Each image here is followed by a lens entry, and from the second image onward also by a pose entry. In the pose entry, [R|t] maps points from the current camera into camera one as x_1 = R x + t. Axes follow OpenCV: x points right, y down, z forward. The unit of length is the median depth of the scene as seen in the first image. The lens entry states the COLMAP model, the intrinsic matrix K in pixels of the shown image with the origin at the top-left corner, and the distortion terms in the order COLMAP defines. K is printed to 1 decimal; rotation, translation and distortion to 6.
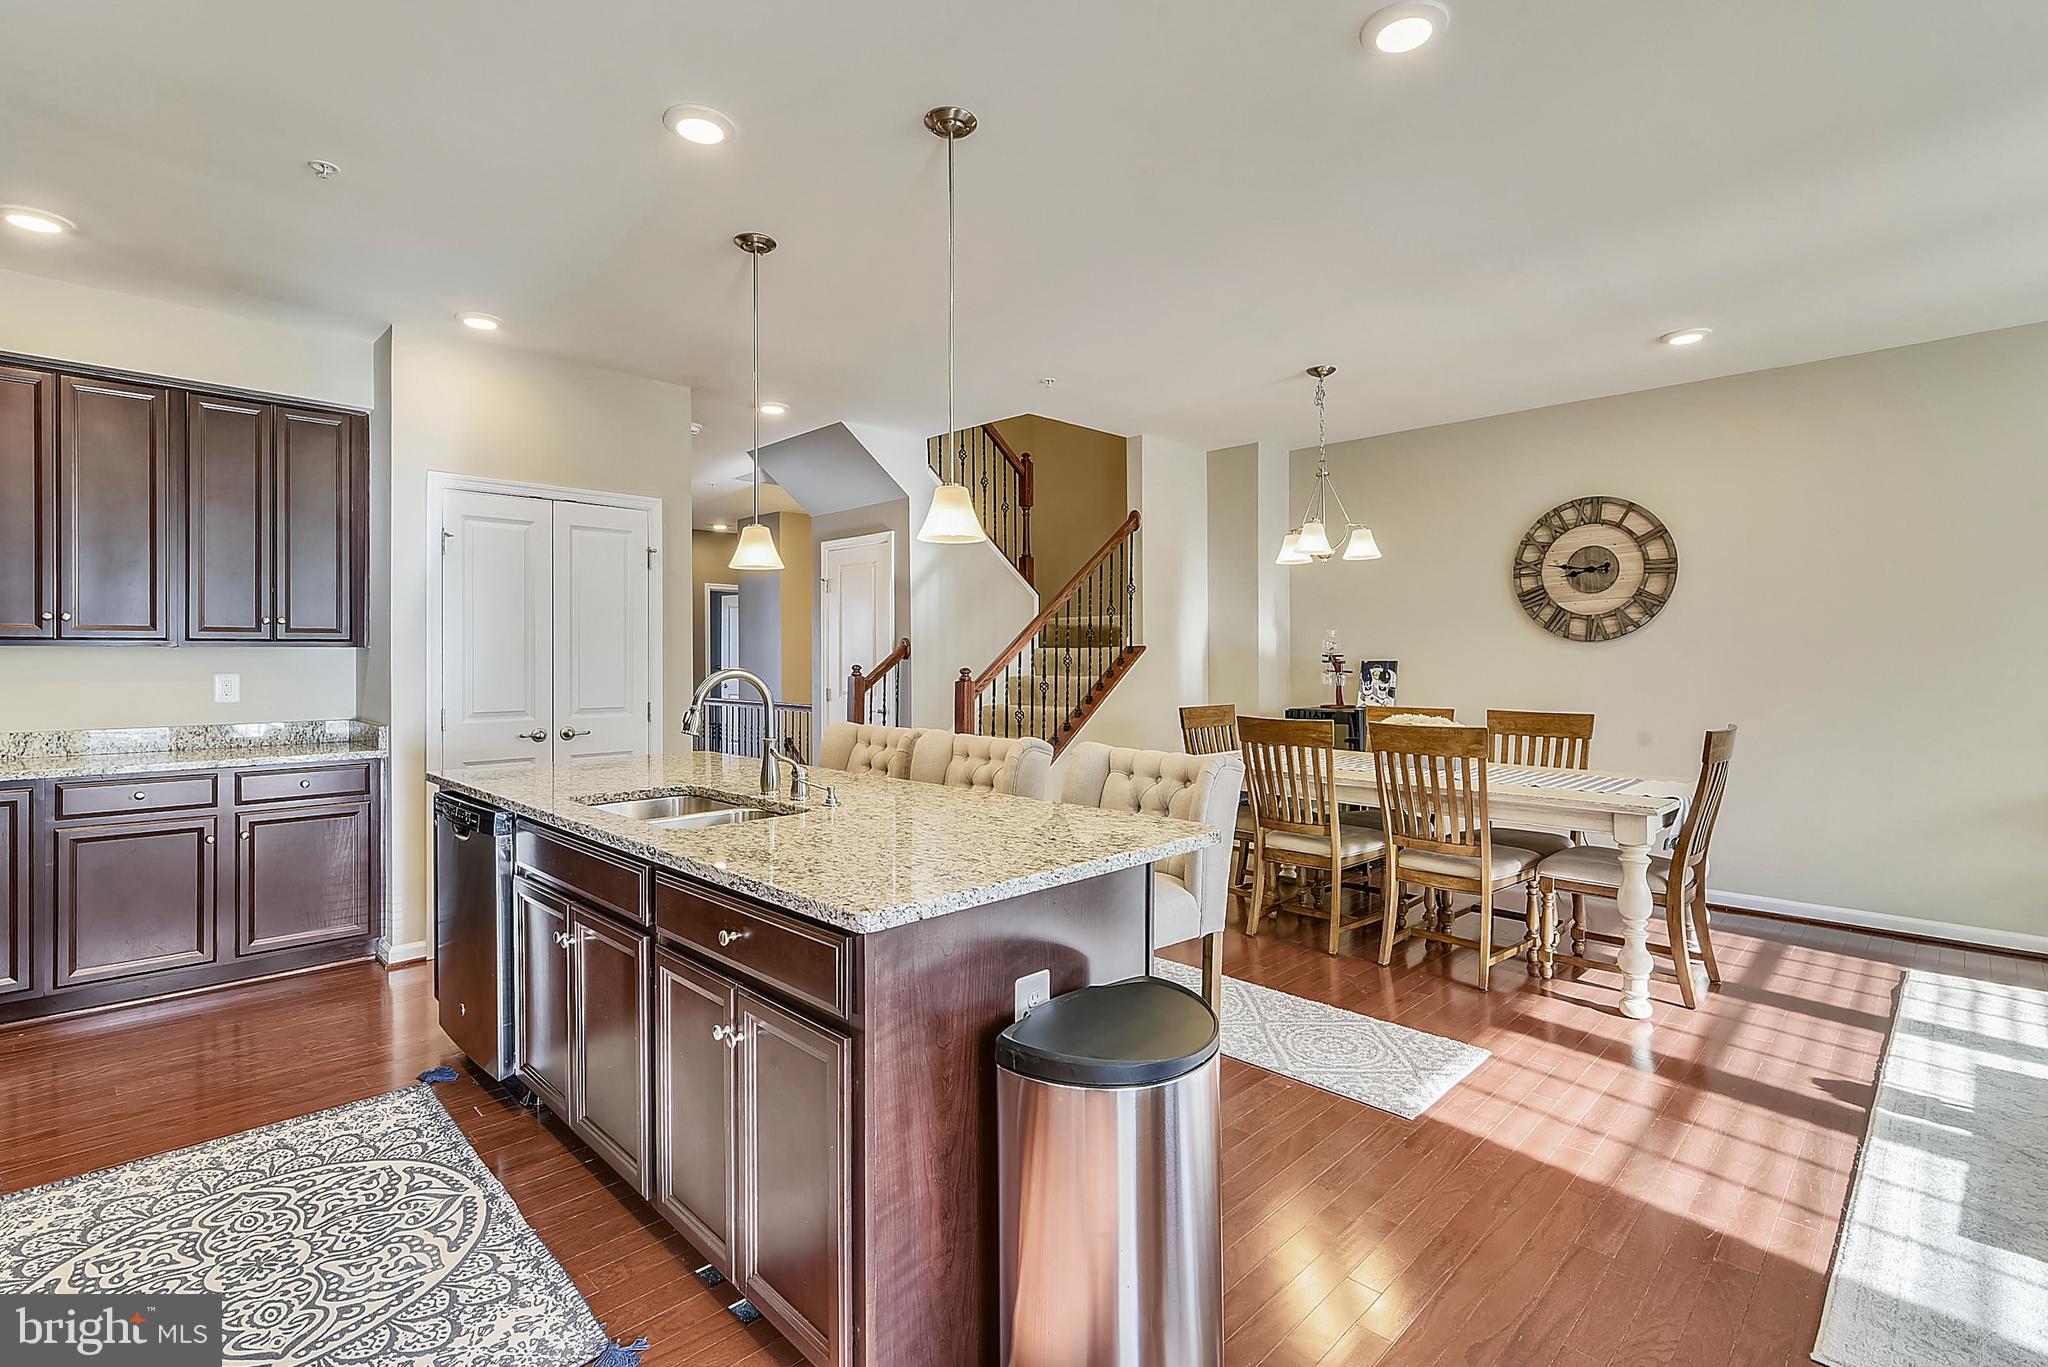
lens RADIAL K [[951.5, 0, 1021.0], [0, 951.5, 655.9], [0, 0, 1]] dist [0.000720, 0.000859]
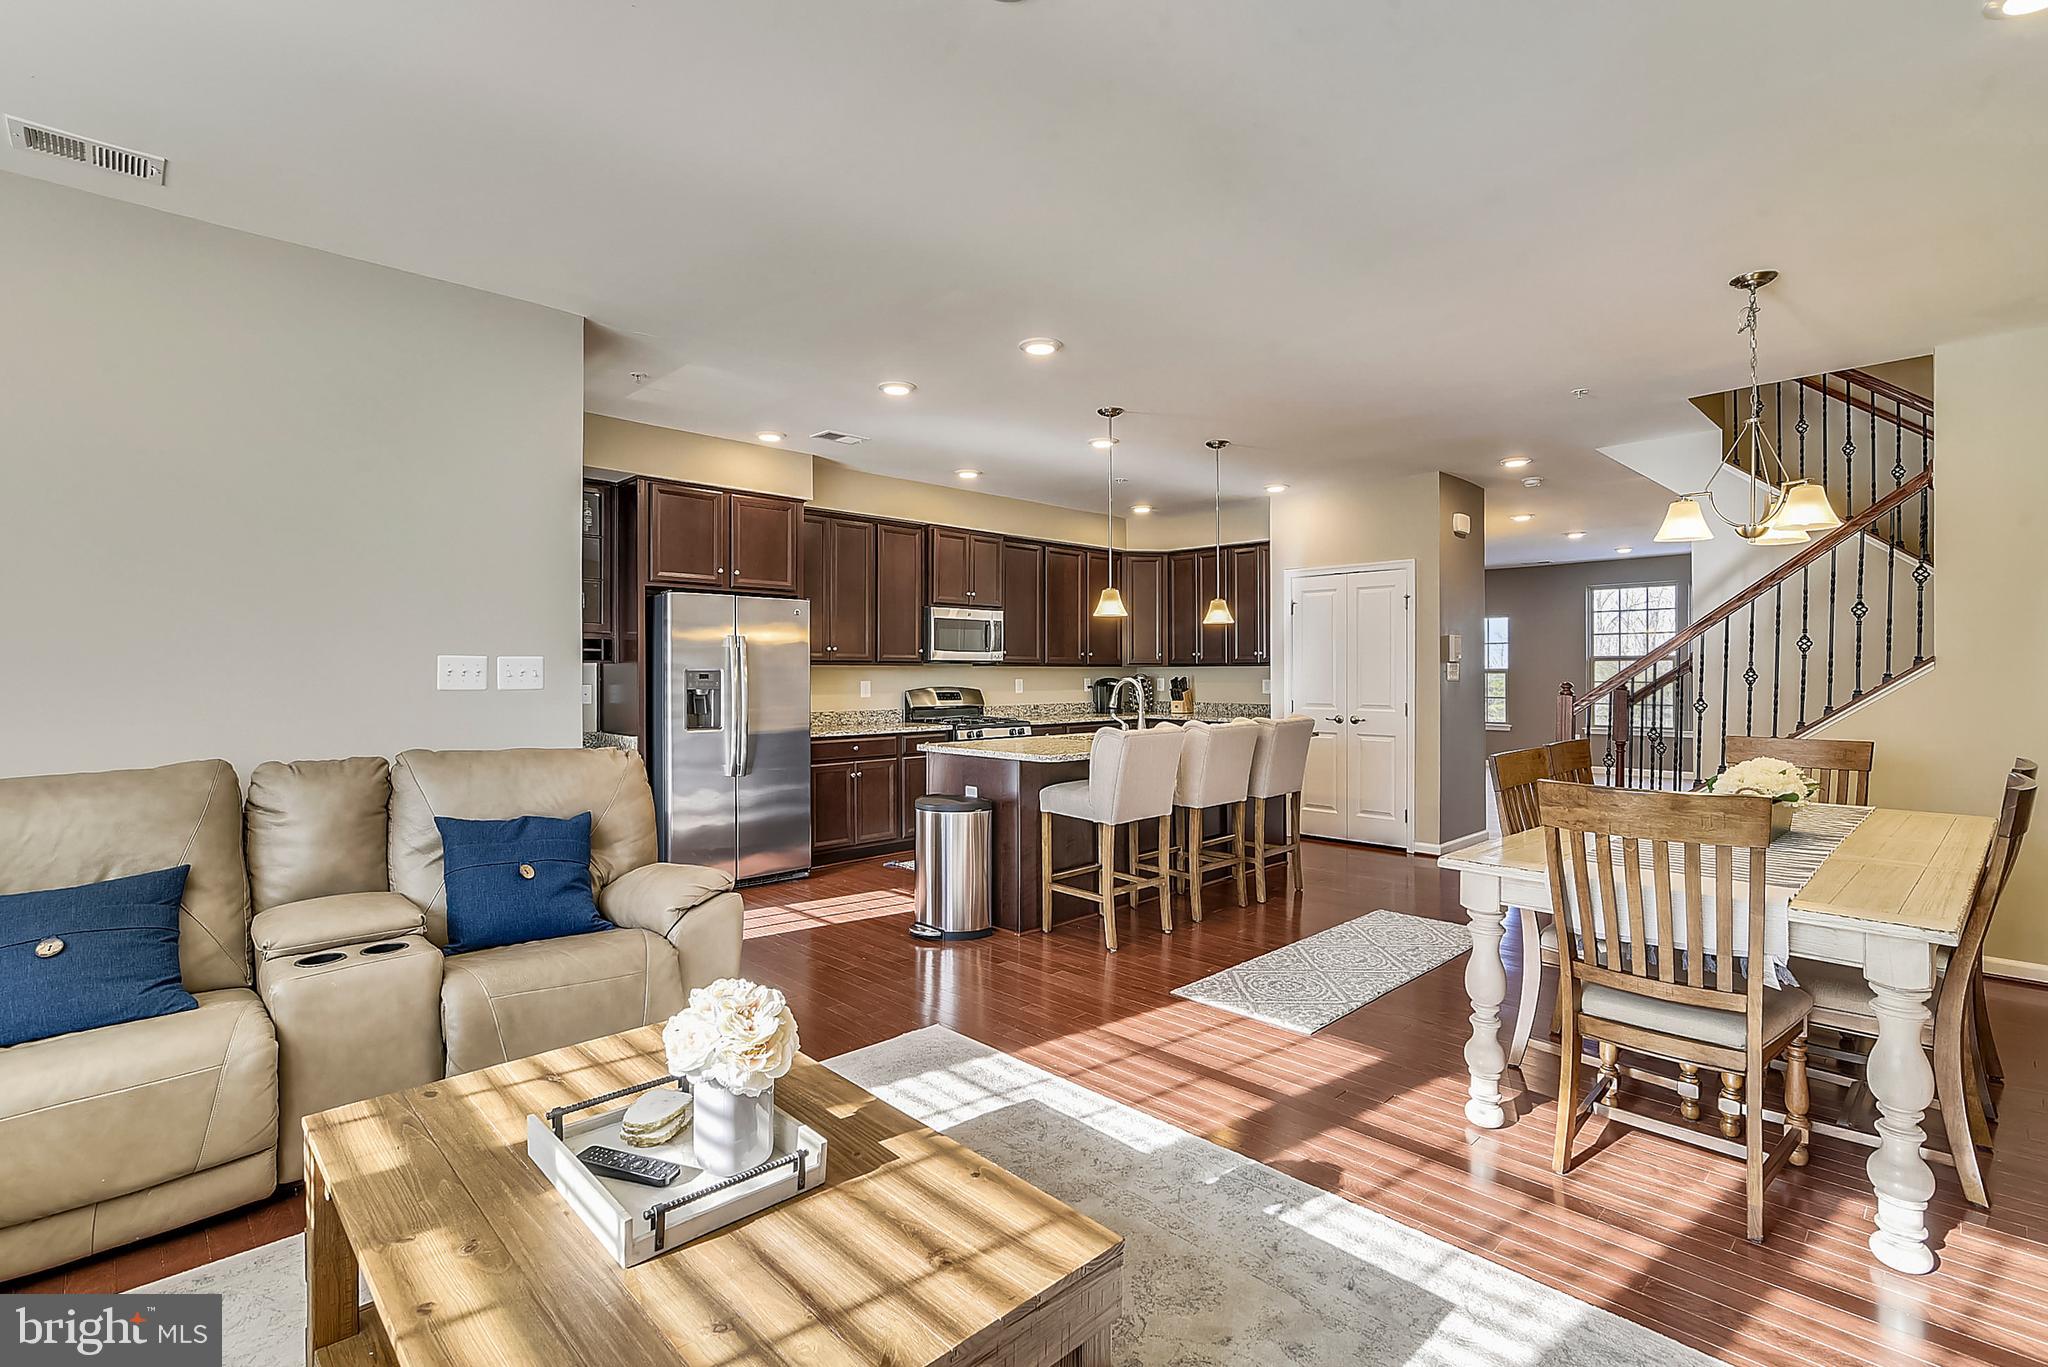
lens RADIAL K [[951.5, 0, 1021.0], [0, 951.5, 655.9], [0, 0, 1]] dist [0.000720, 0.000859]
pose [[-0.025535, -0.013085, -0.999588, 1.663999], [0.007267, 0.999885, -0.013275, -0.010606], [0.999648, -0.007603, -0.025437, 0.722124]]
